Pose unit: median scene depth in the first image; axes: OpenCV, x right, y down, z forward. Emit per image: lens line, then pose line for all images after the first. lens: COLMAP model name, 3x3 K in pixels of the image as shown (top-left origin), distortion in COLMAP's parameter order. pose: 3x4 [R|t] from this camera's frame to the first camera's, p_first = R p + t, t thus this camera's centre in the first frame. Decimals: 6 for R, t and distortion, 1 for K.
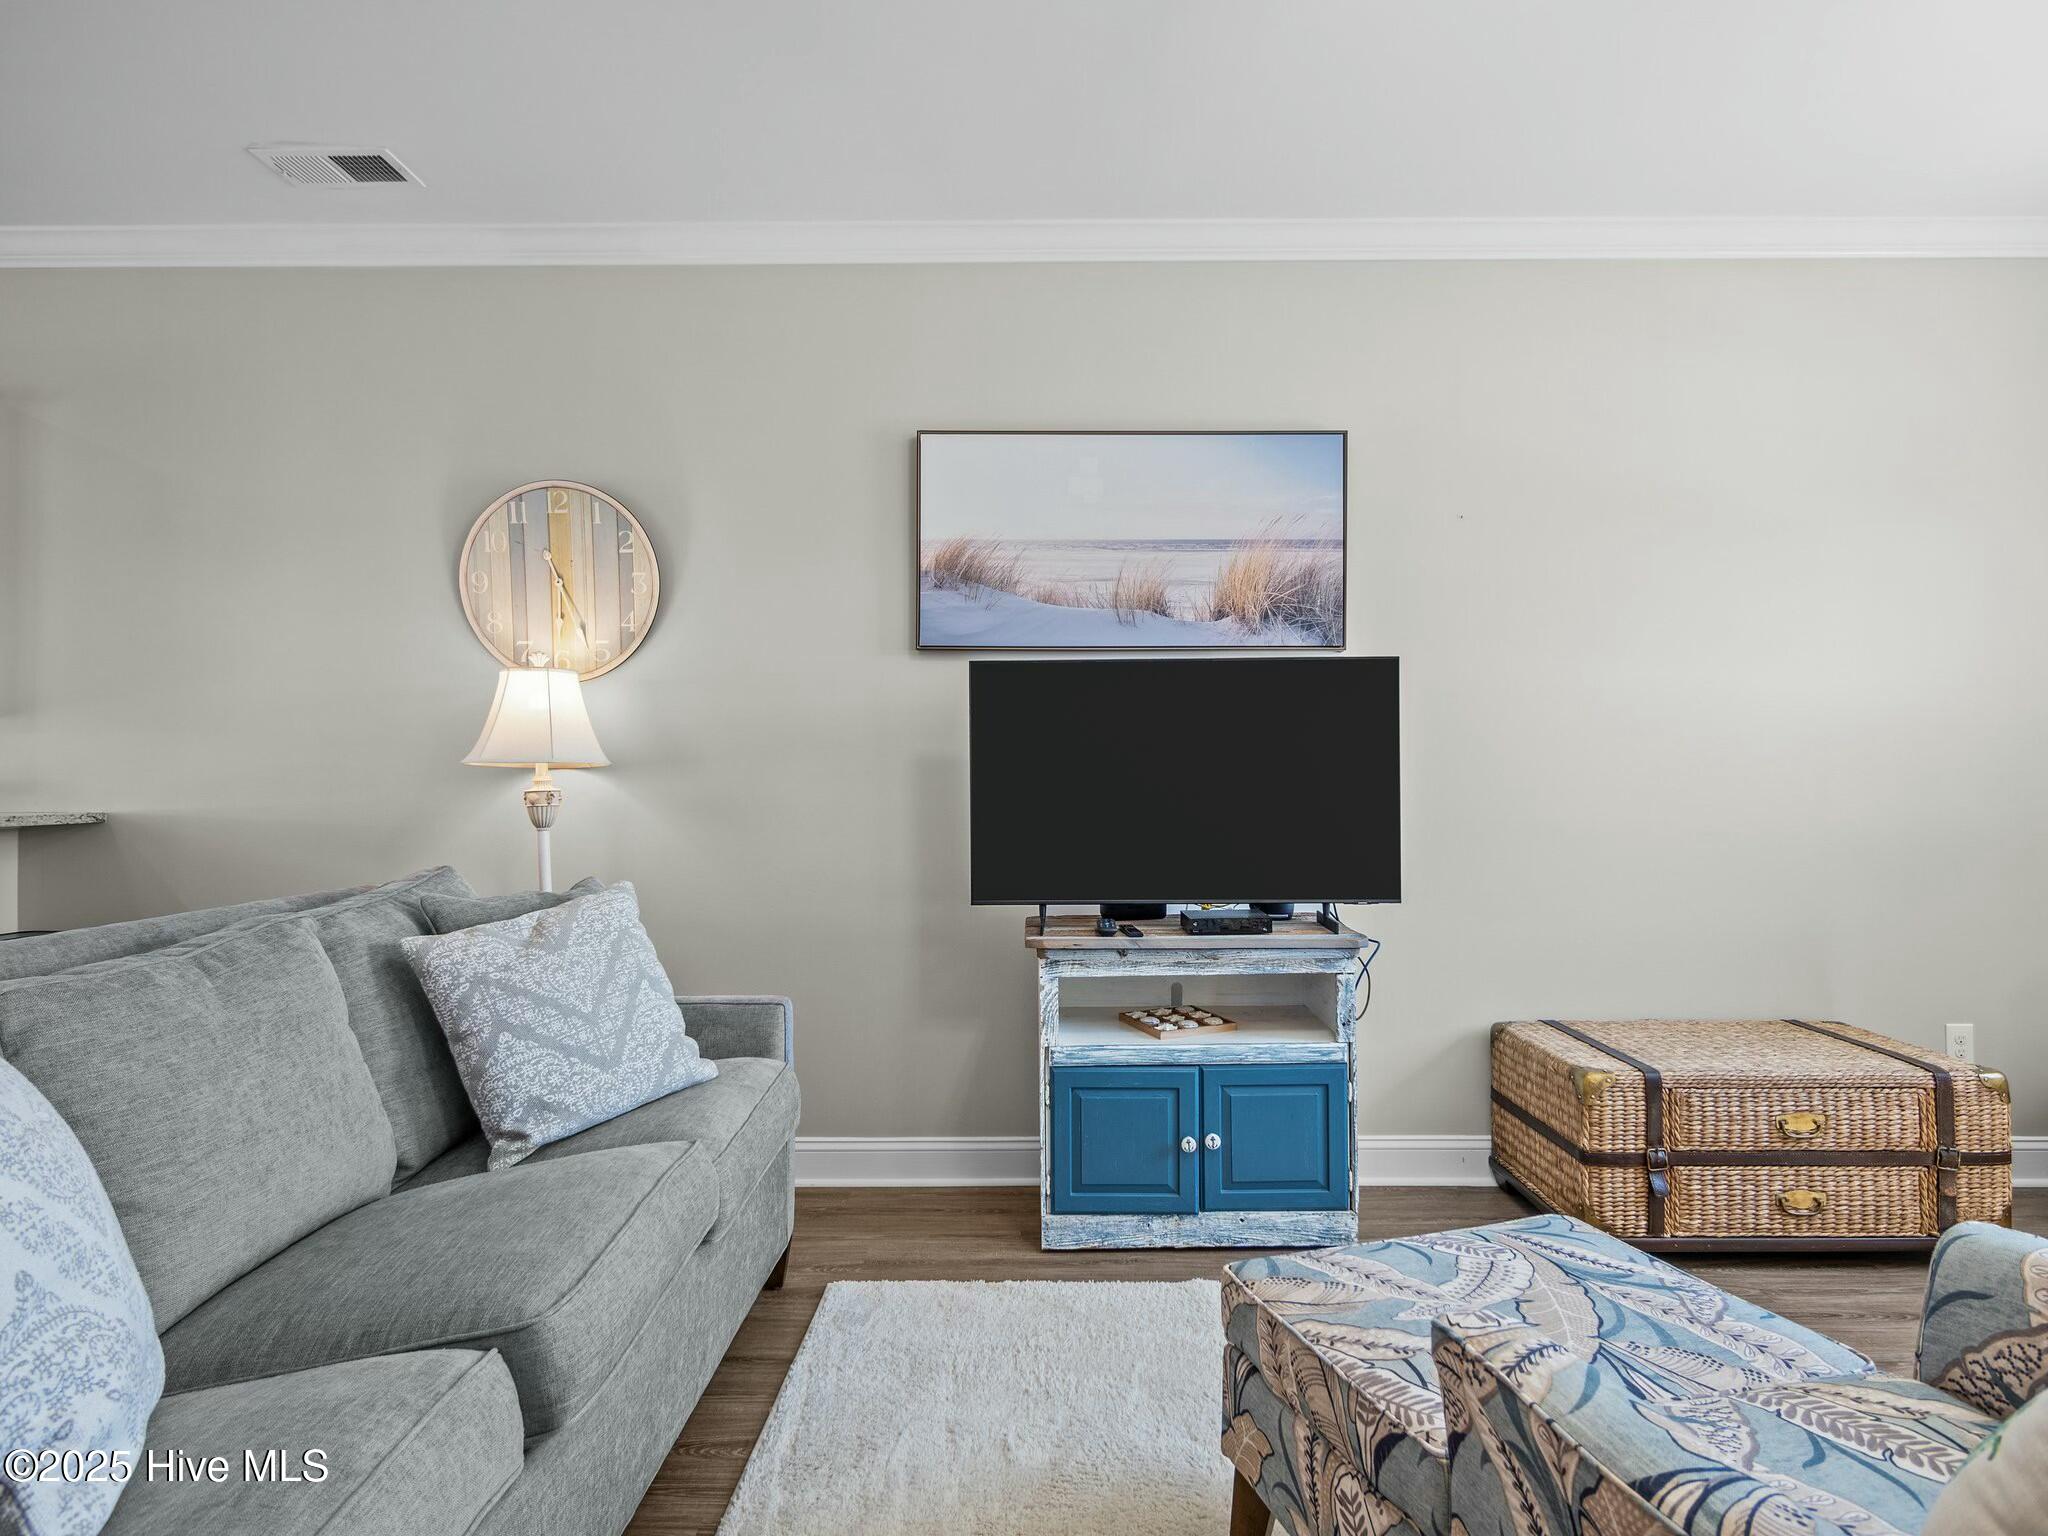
lens RADIAL K [[1178.3, 0, 1026.8], [0, 1178.3, 773.0], [0, 0, 1]] dist [0.012383, -0.001580]
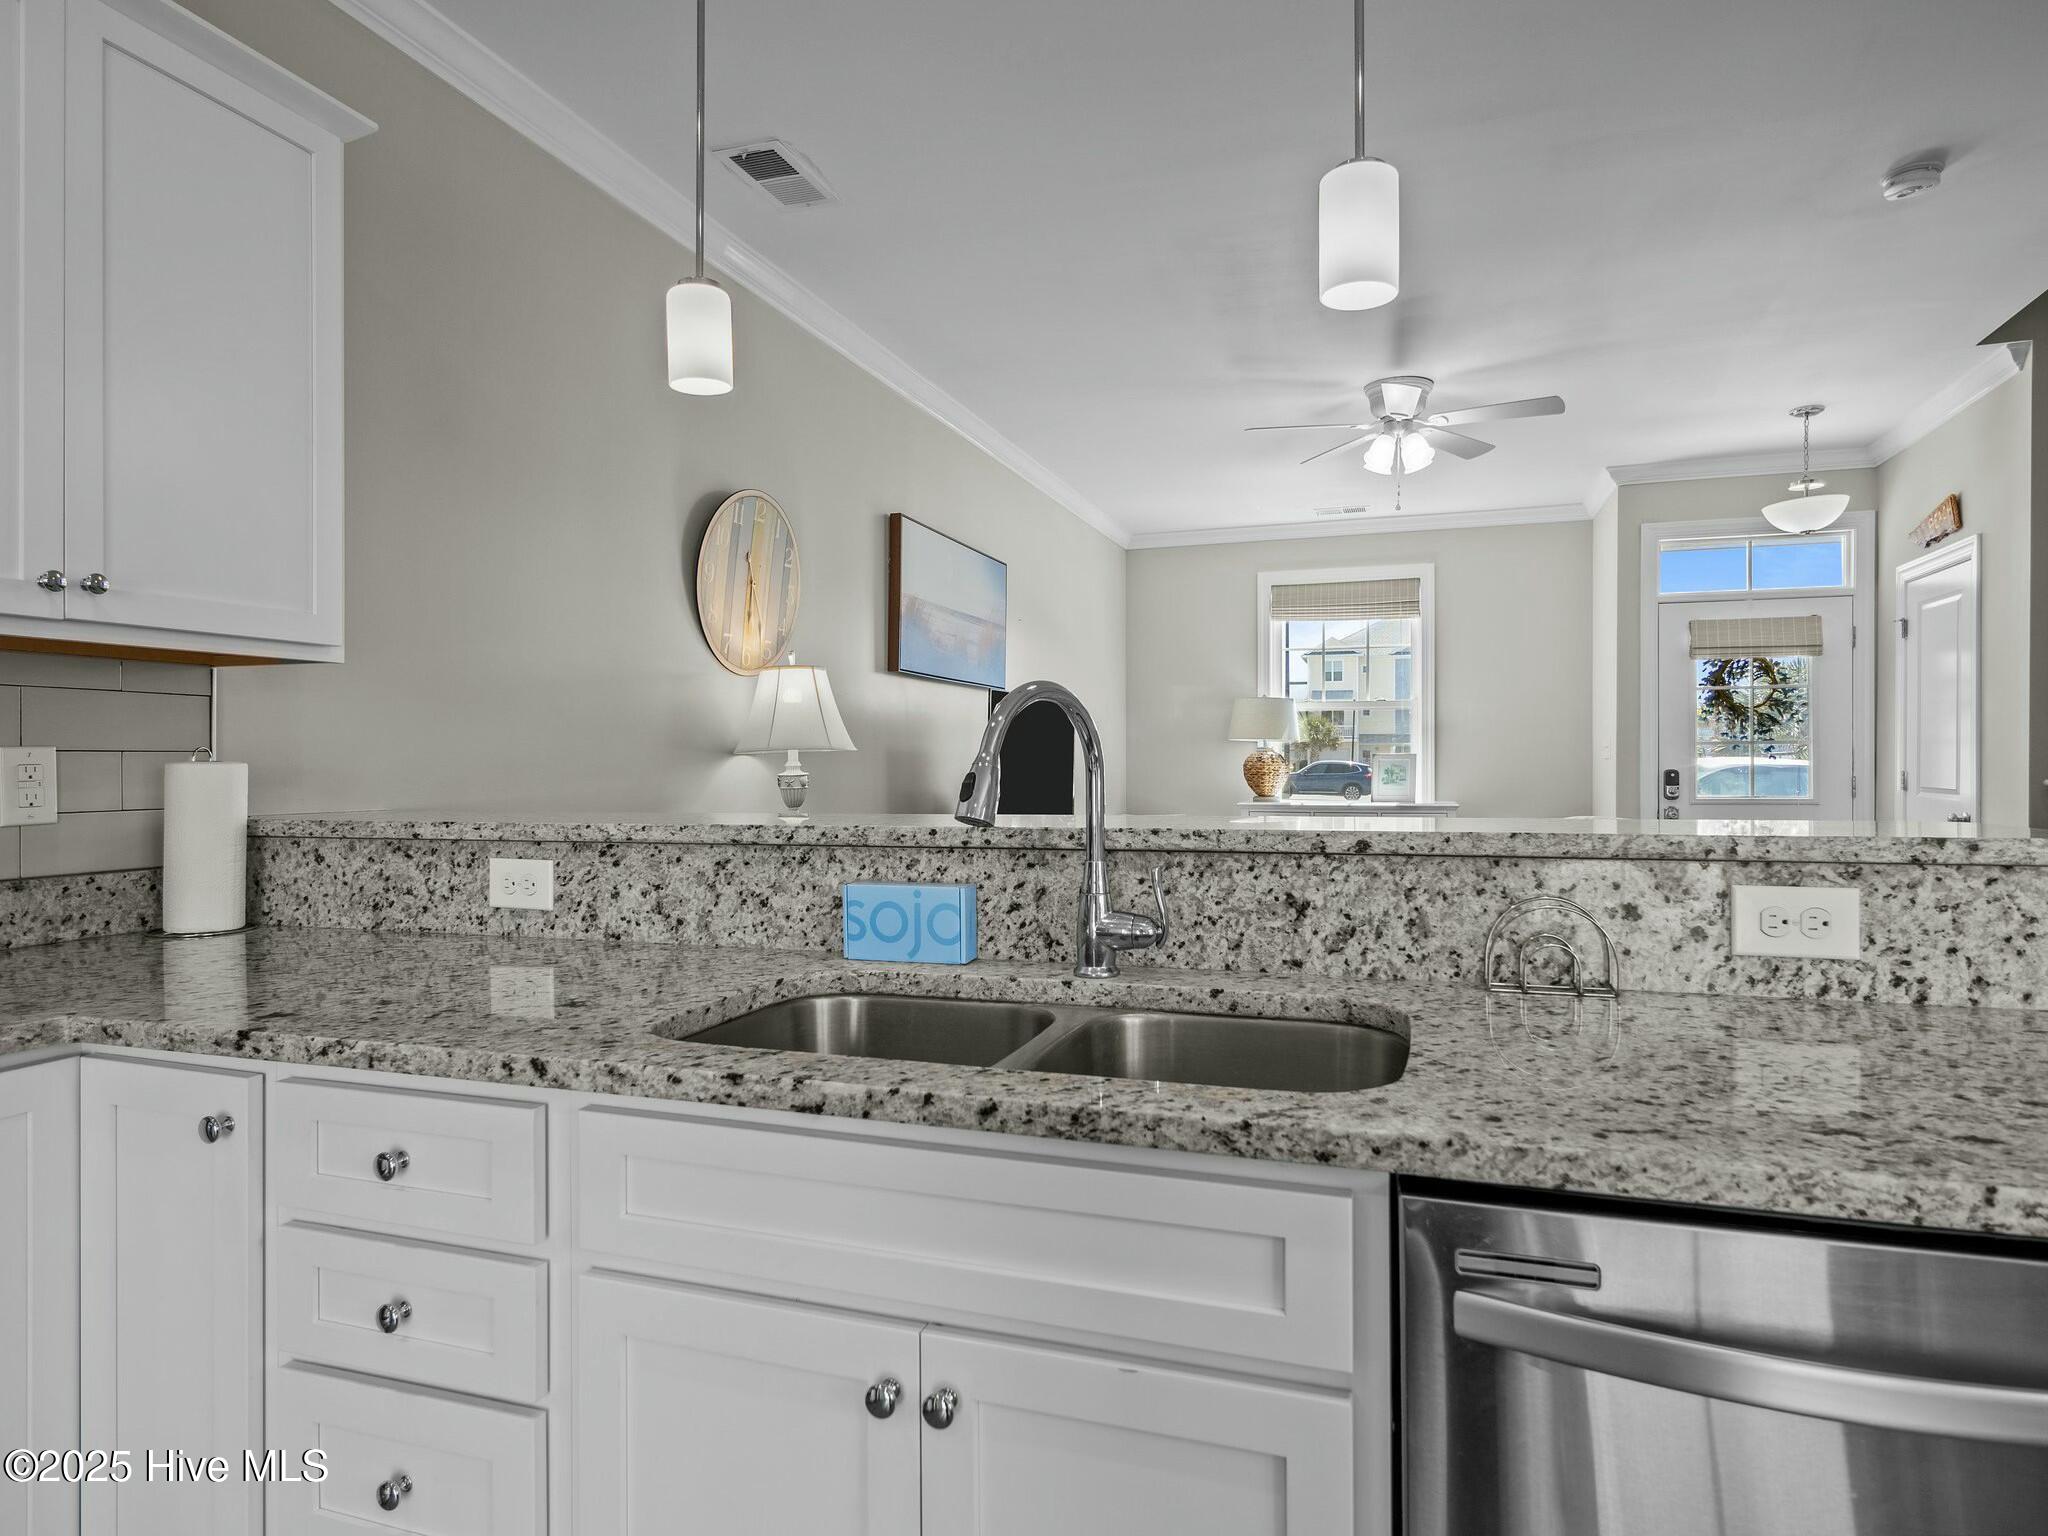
lens RADIAL K [[1178.3, 0, 1024.3], [0, 1178.3, 766.8], [0, 0, 1]] dist [0.012383, -0.001580]
pose [[0.311354, 0.002687, 0.950290, -1.547728], [-0.000848, 0.999996, -0.002549, 0.008833], [-0.950294, -0.000012, 0.311355, 0.496998]]
